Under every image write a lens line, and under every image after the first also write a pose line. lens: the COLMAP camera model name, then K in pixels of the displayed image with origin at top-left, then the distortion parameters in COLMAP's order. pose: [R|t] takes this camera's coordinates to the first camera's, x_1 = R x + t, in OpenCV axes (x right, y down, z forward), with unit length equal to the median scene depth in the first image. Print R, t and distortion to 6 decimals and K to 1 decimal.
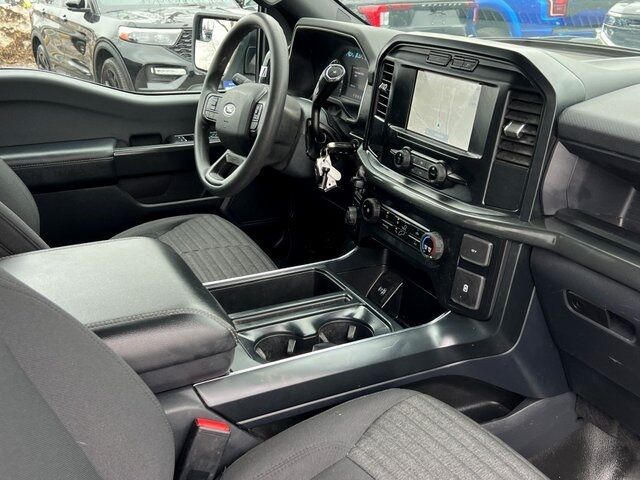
lens RADIAL K [[640.9, 0, 320.0], [0, 640.9, 240.0], [0, 0, 1]] dist [0.010682, 0.002557]
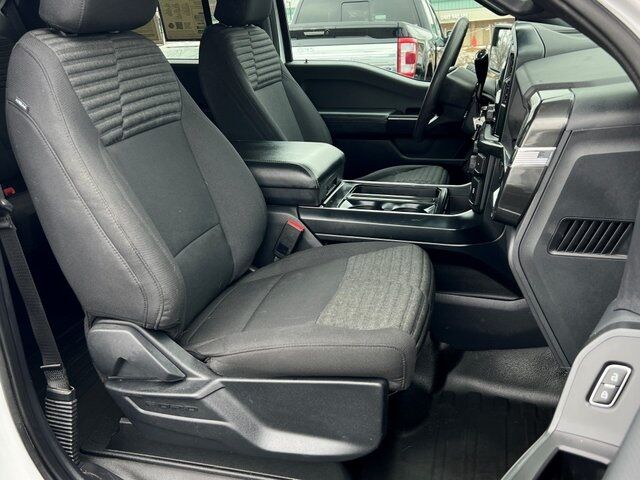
lens RADIAL K [[640.9, 0, 320.0], [0, 640.9, 240.0], [0, 0, 1]] dist [0.010682, 0.002557]
pose [[0.737250, 0.180940, -0.650940, 0.875358], [-0.219468, 0.975359, 0.022550, 0.215544], [0.638980, 0.126235, 0.758794, -0.291042]]
